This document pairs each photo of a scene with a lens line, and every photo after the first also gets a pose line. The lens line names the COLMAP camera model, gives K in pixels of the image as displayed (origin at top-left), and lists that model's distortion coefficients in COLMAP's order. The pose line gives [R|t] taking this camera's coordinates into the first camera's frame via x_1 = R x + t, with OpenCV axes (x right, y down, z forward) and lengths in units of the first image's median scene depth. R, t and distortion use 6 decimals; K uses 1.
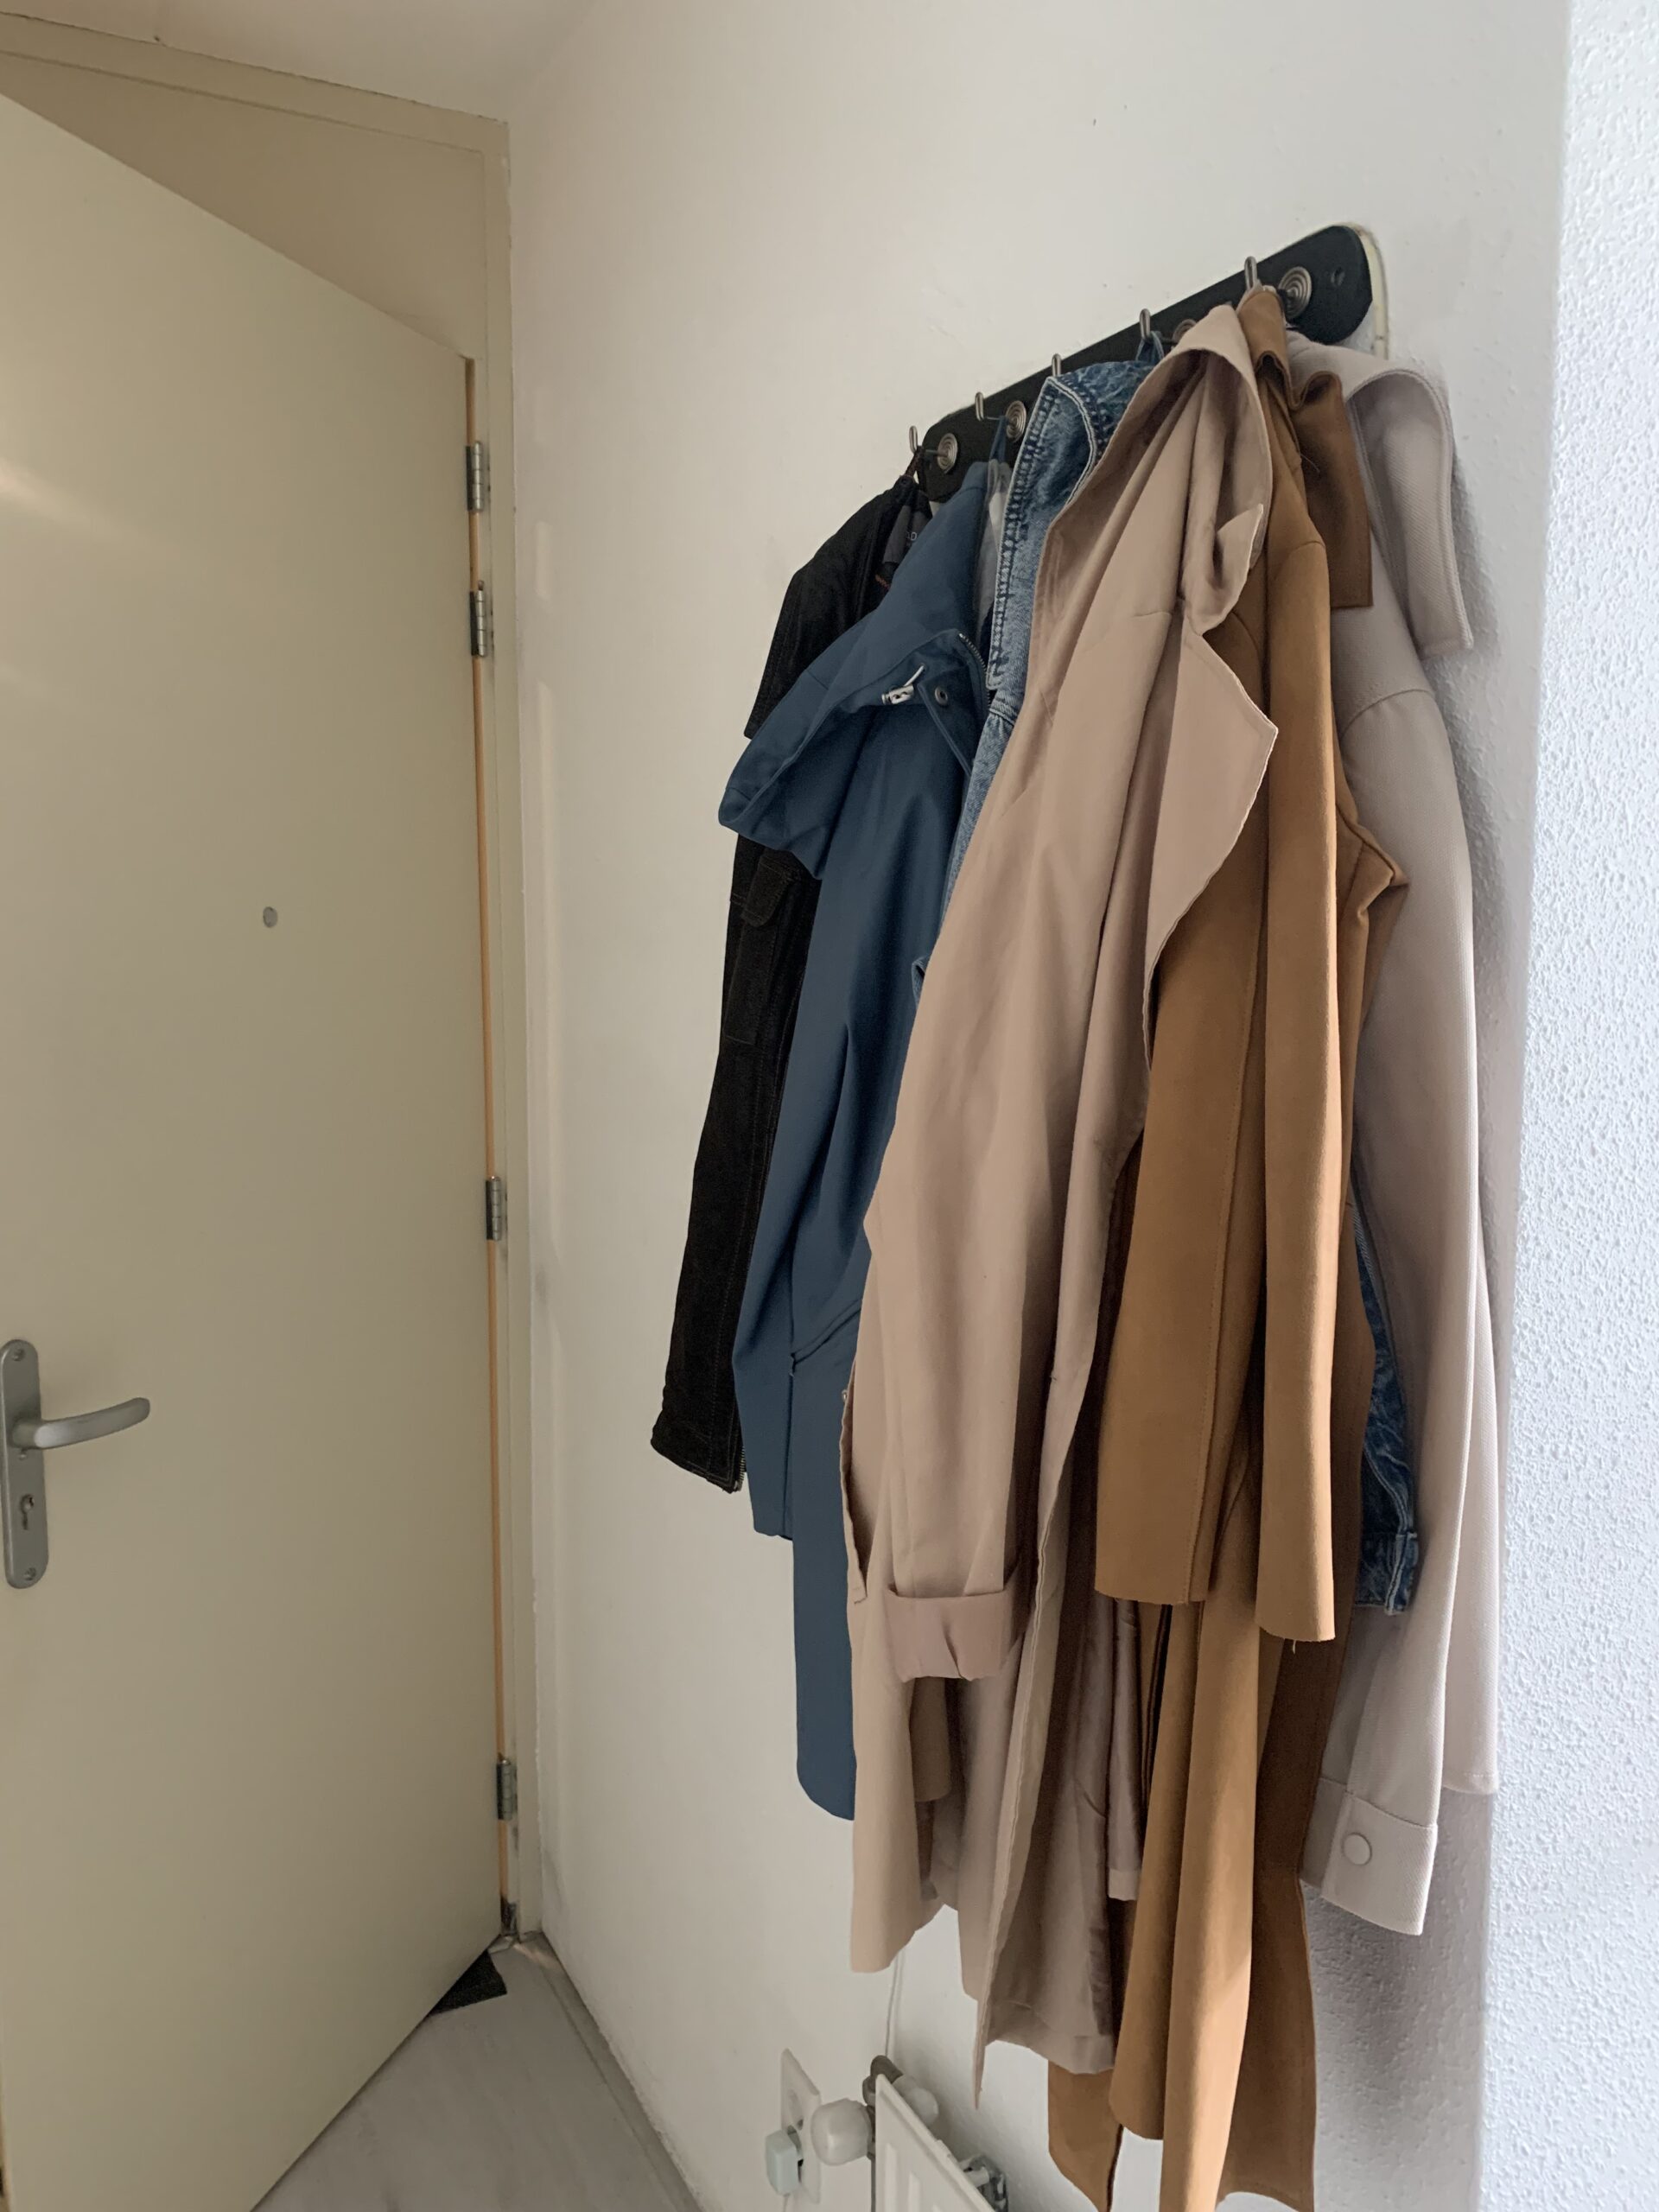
lens RADIAL K [[1699.6, 0, 827.6], [0, 1699.6, 1094.8], [0, 0, 1]] dist [0.006830, 0.004335]
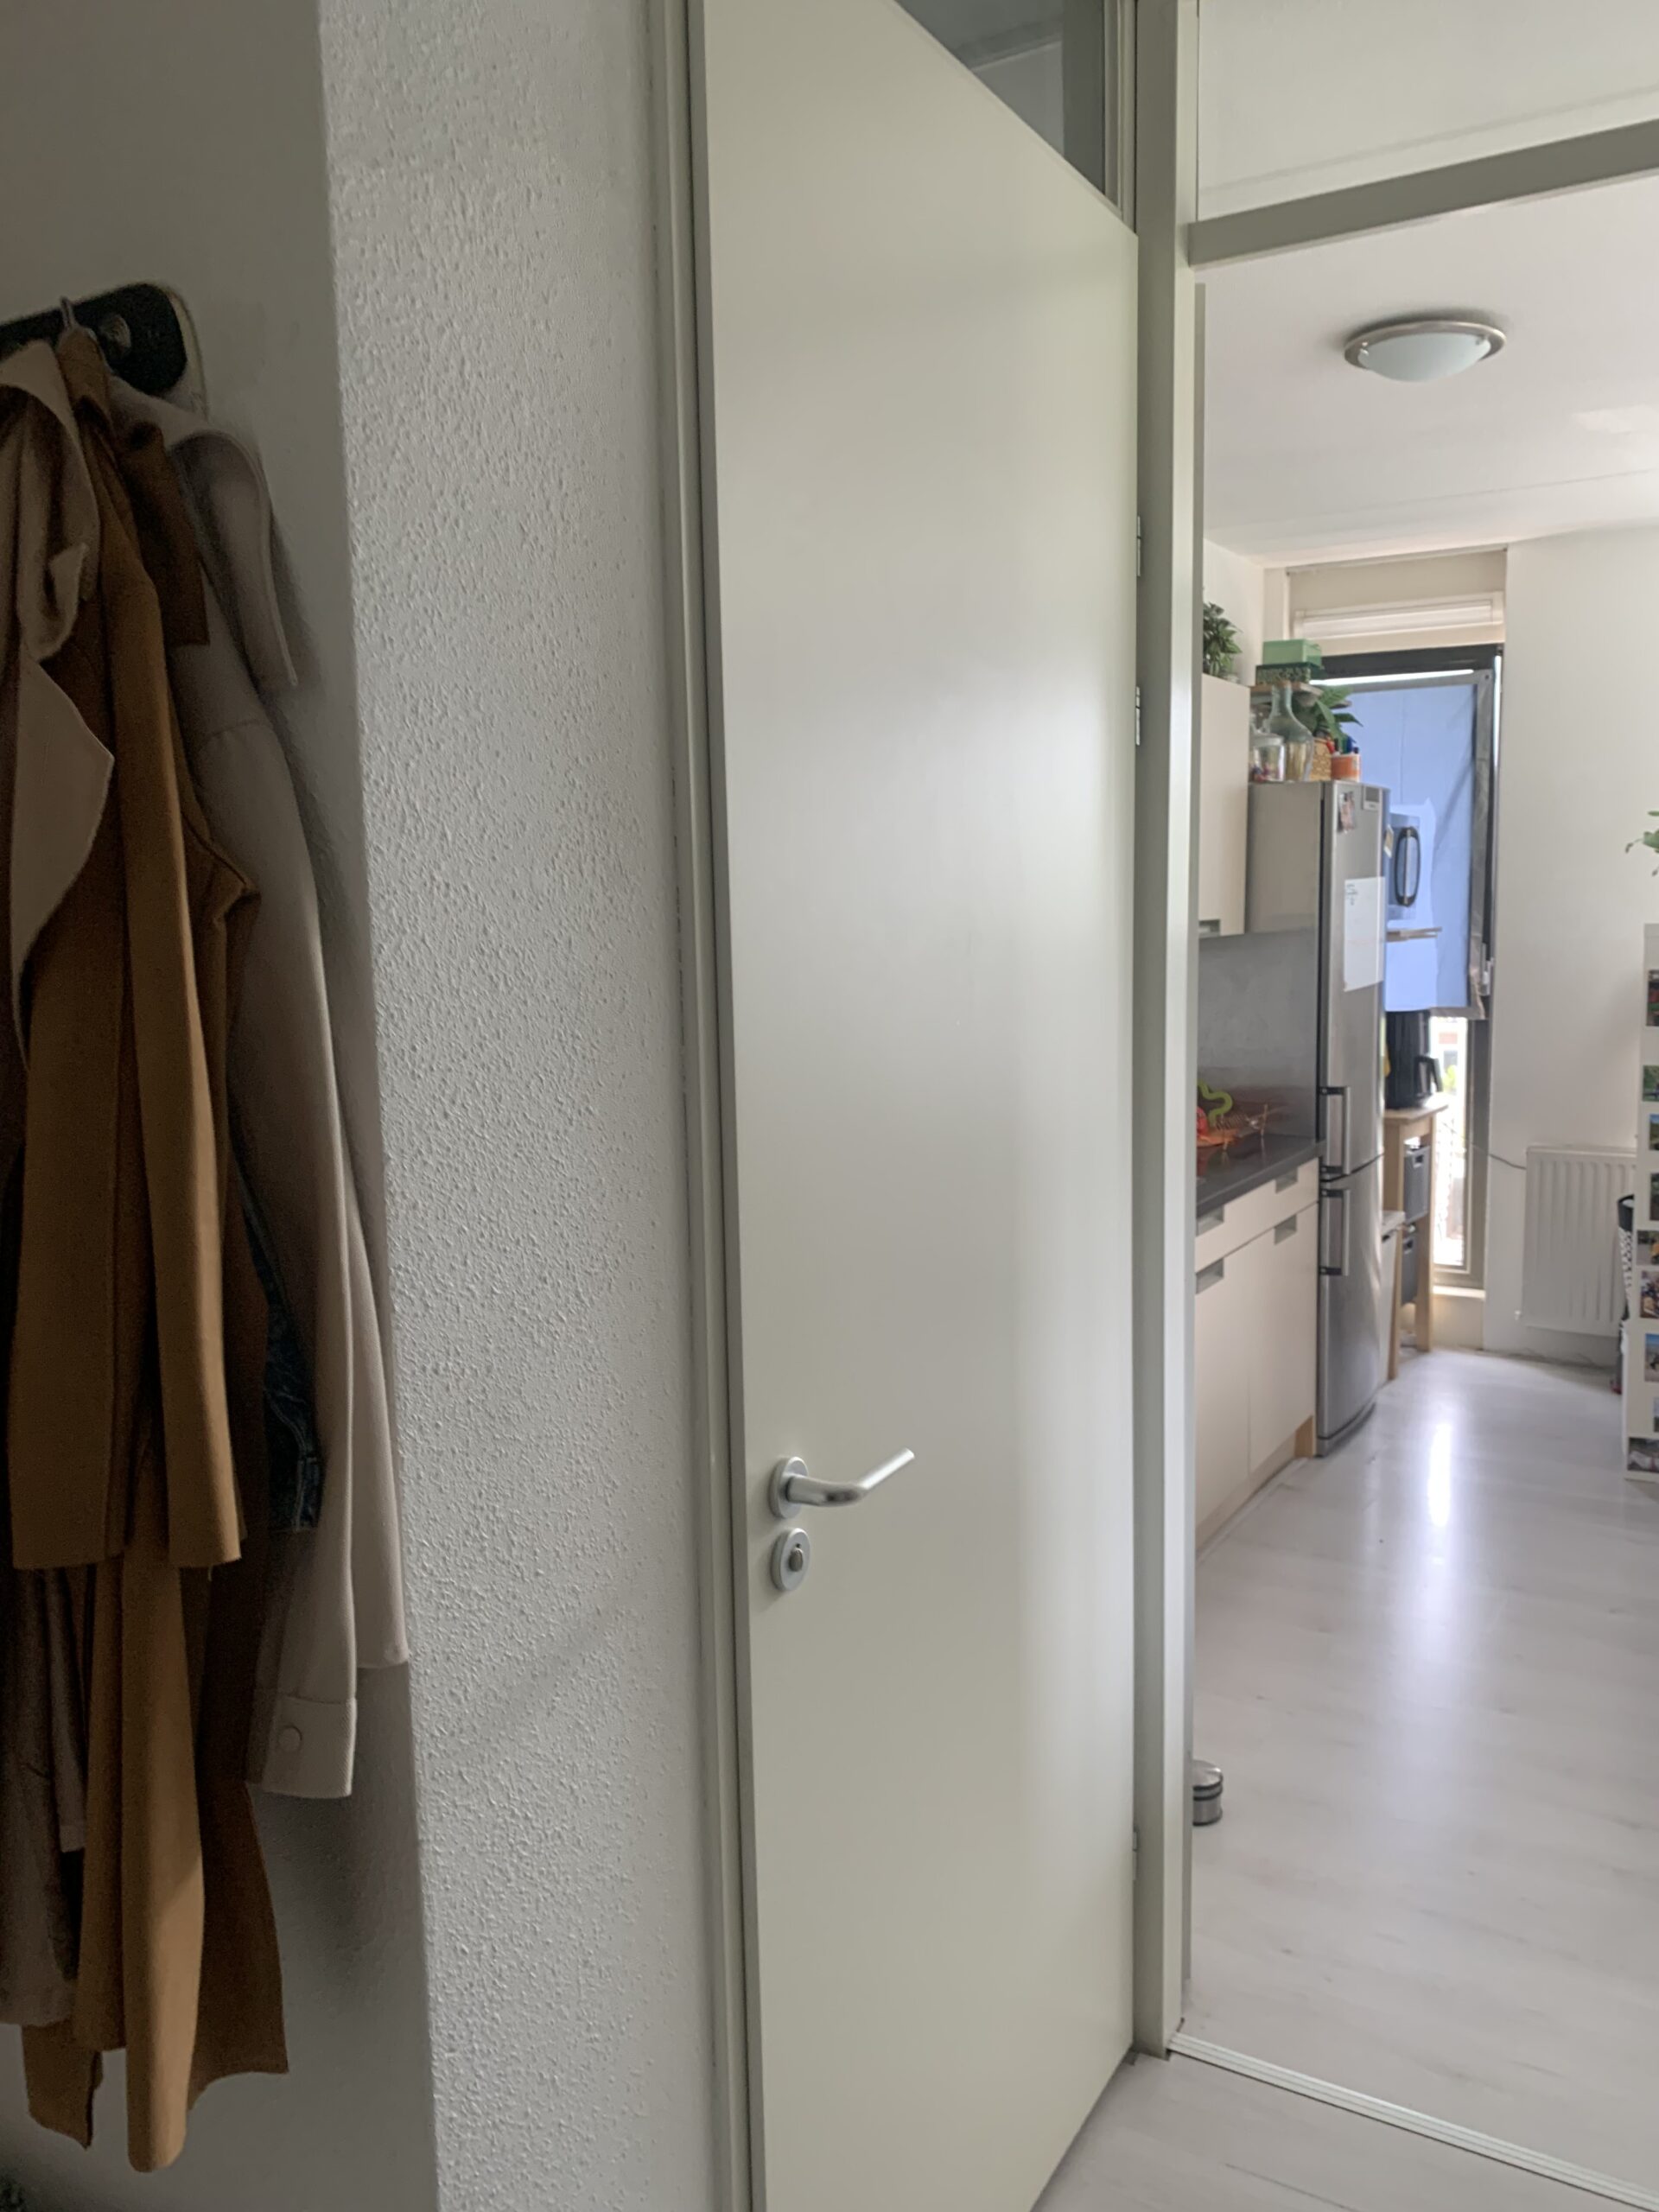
lens RADIAL K [[1699.6, 0, 835.3], [0, 1699.6, 1129.7], [0, 0, 1]] dist [0.006830, 0.004335]
pose [[0.845068, -0.087652, 0.527426, 0.052336], [0.074083, 0.996151, 0.046848, 0.007778], [-0.529502, -0.000516, 0.848309, -0.162424]]
